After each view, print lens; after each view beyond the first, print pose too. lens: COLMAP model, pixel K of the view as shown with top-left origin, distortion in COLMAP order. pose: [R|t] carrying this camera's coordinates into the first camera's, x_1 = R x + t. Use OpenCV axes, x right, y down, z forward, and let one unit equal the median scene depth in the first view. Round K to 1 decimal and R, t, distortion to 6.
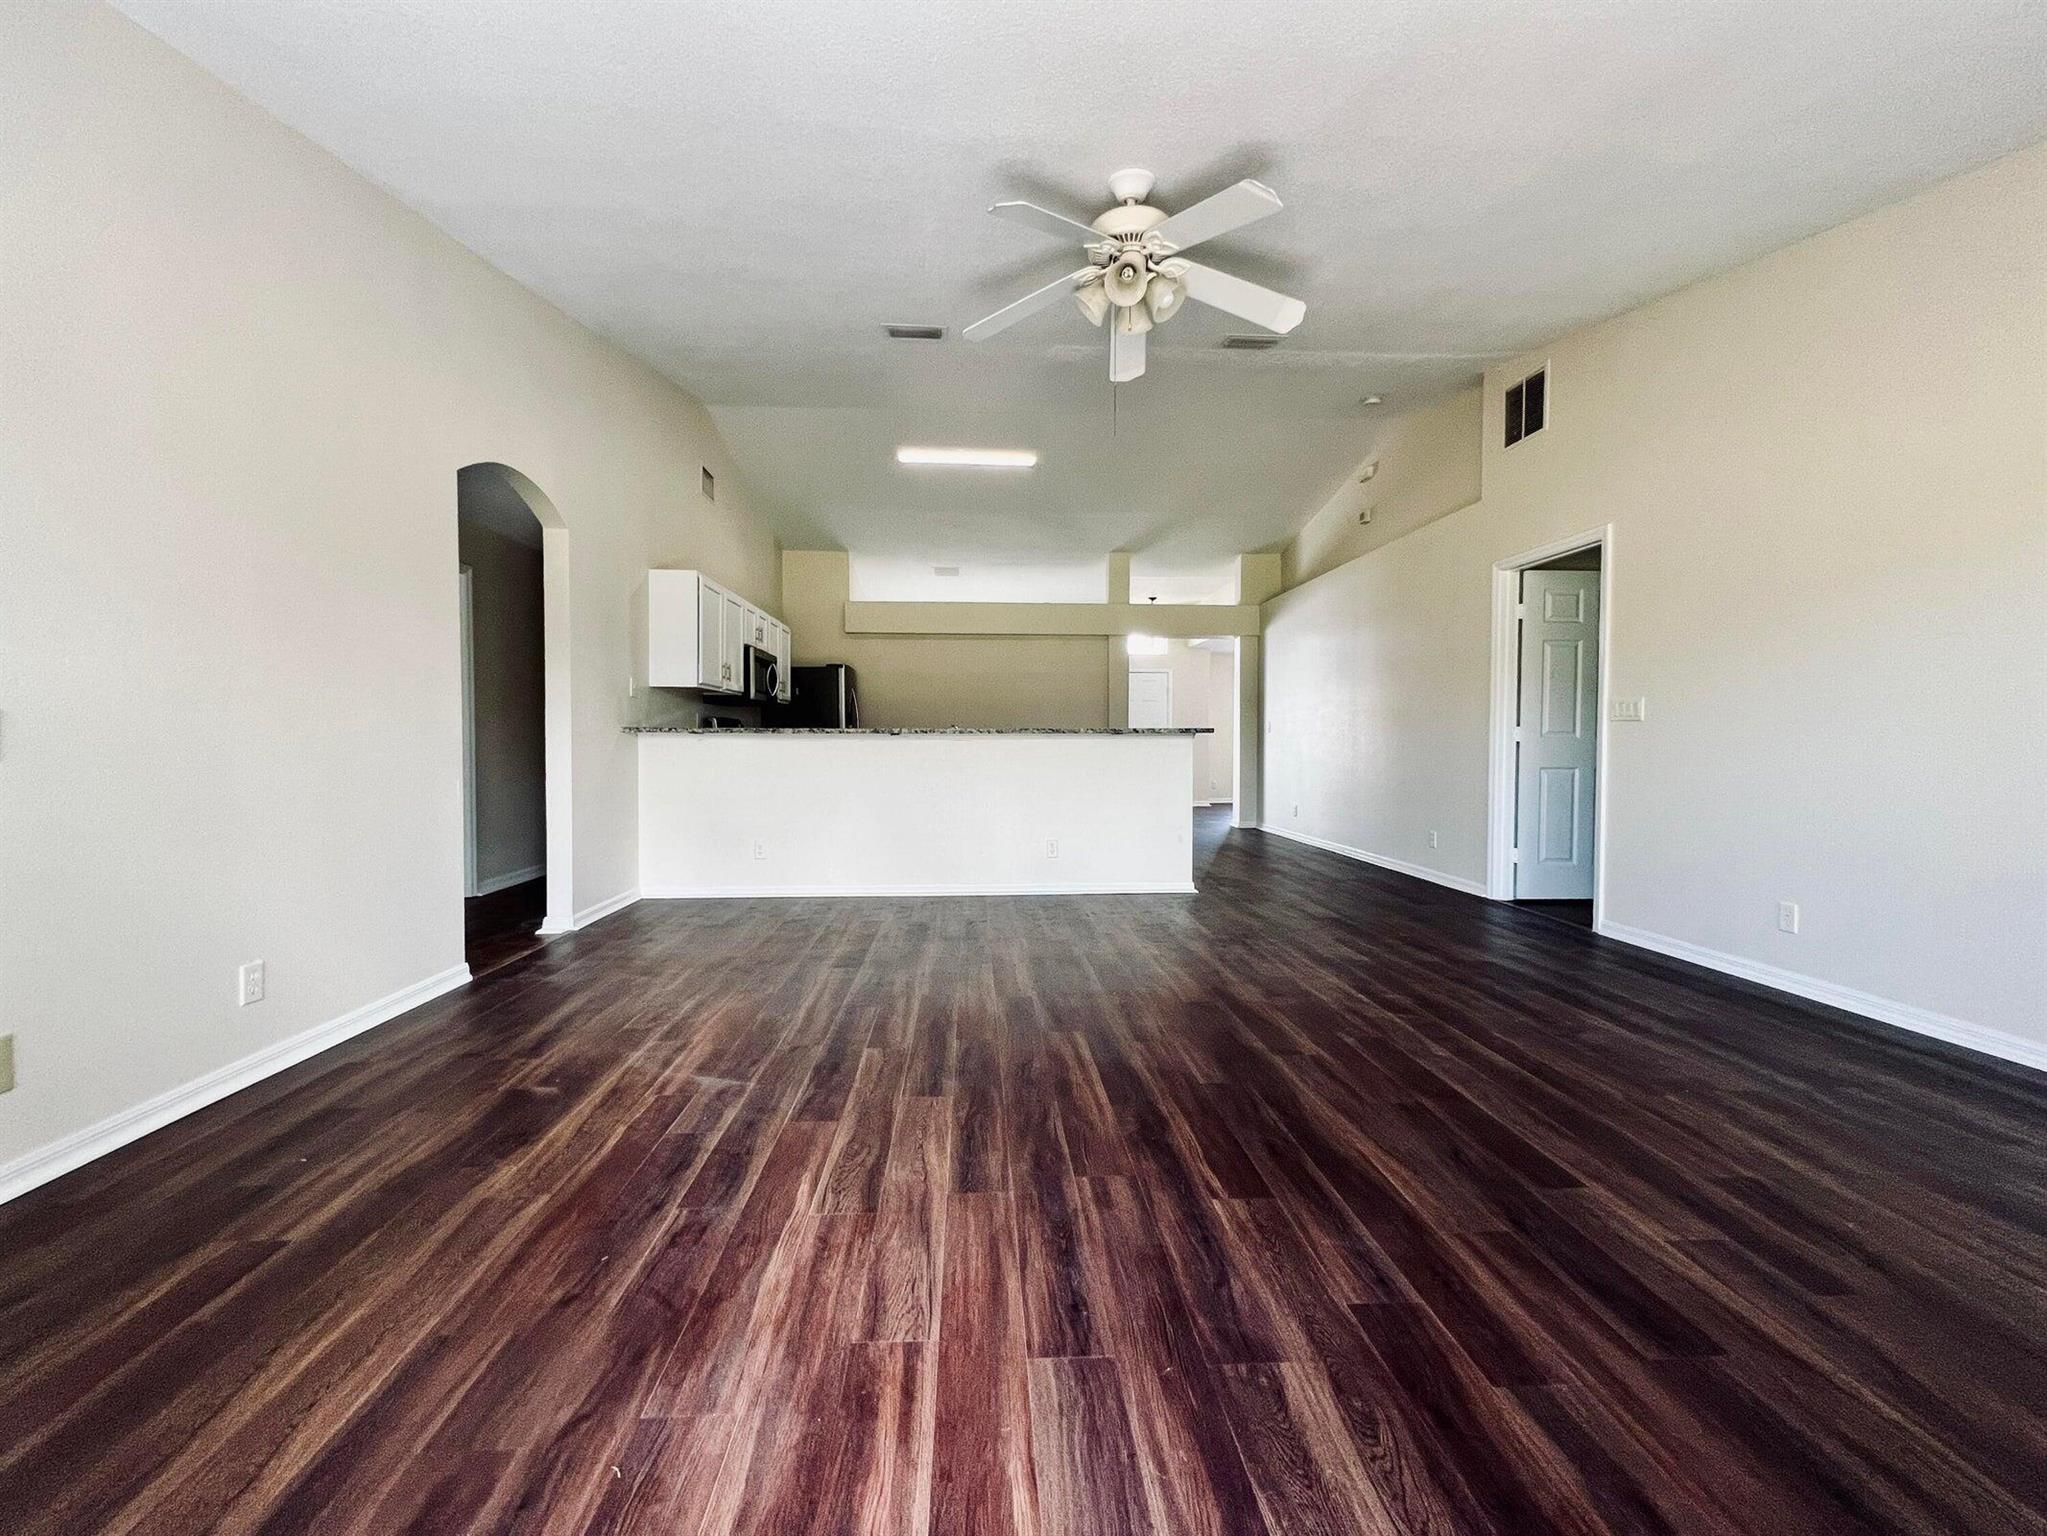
lens RADIAL K [[822.3, 0, 1017.1], [0, 822.3, 761.9], [0, 0, 1]] dist [-0.001334, 0.001093]
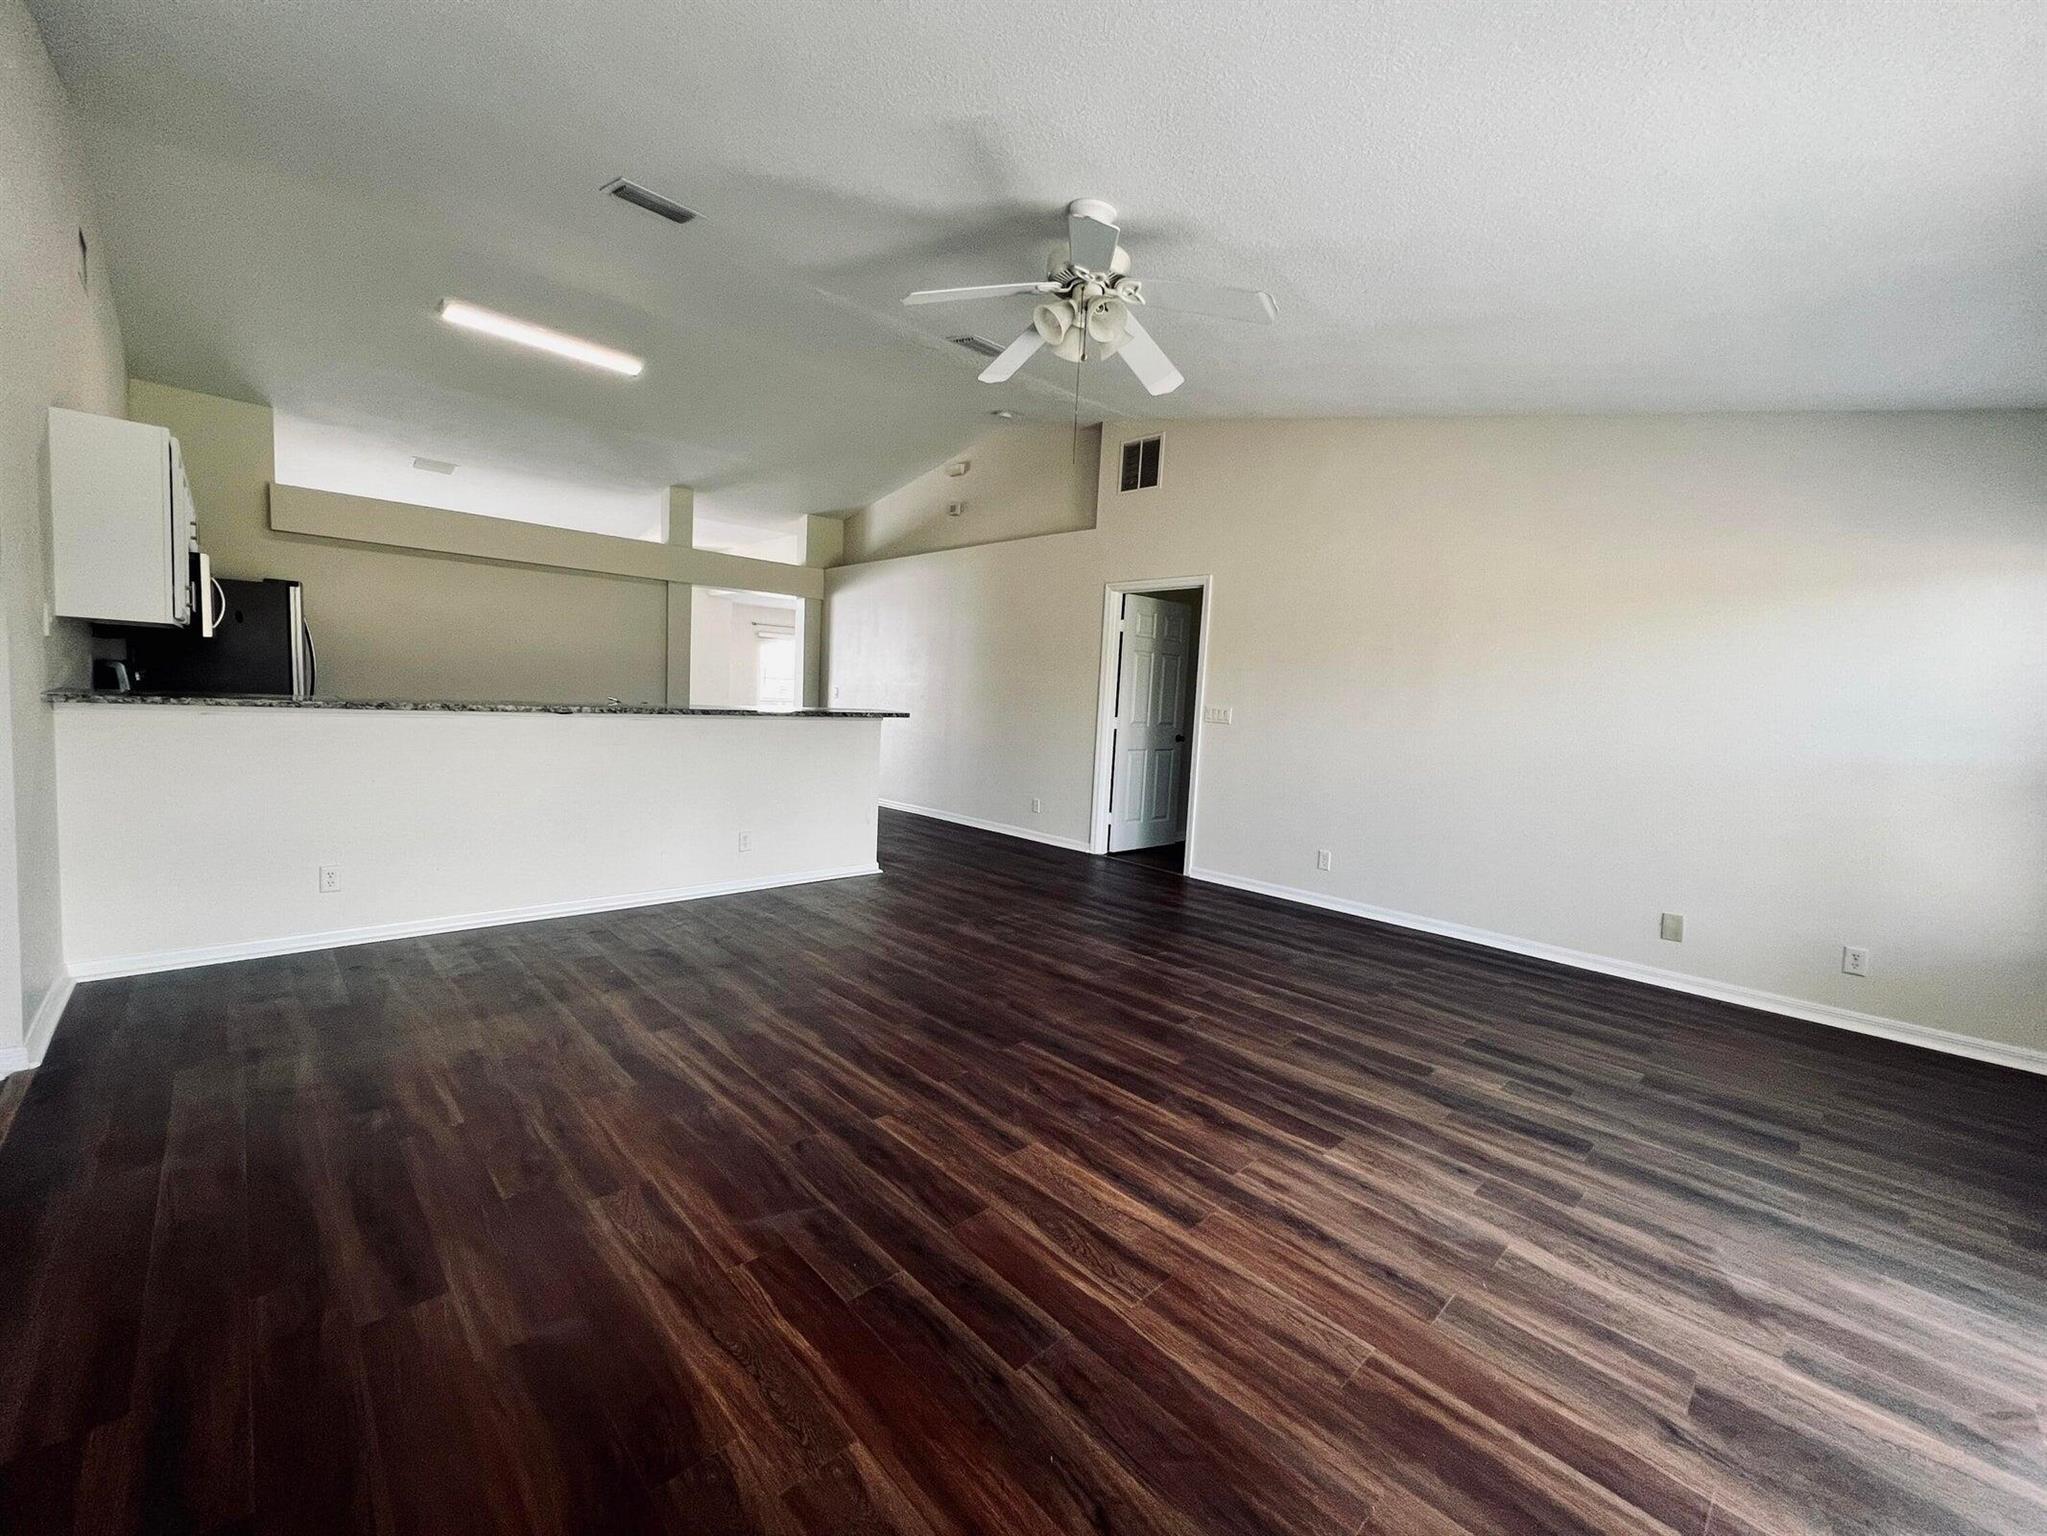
lens RADIAL K [[822.3, 0, 1012.7], [0, 822.3, 766.4], [0, 0, 1]] dist [-0.001334, 0.001093]
pose [[0.762434, -0.022402, 0.646678, -0.592223], [-0.029473, 0.997161, 0.069292, -0.090250], [-0.646394, -0.071890, 0.759609, 0.243847]]
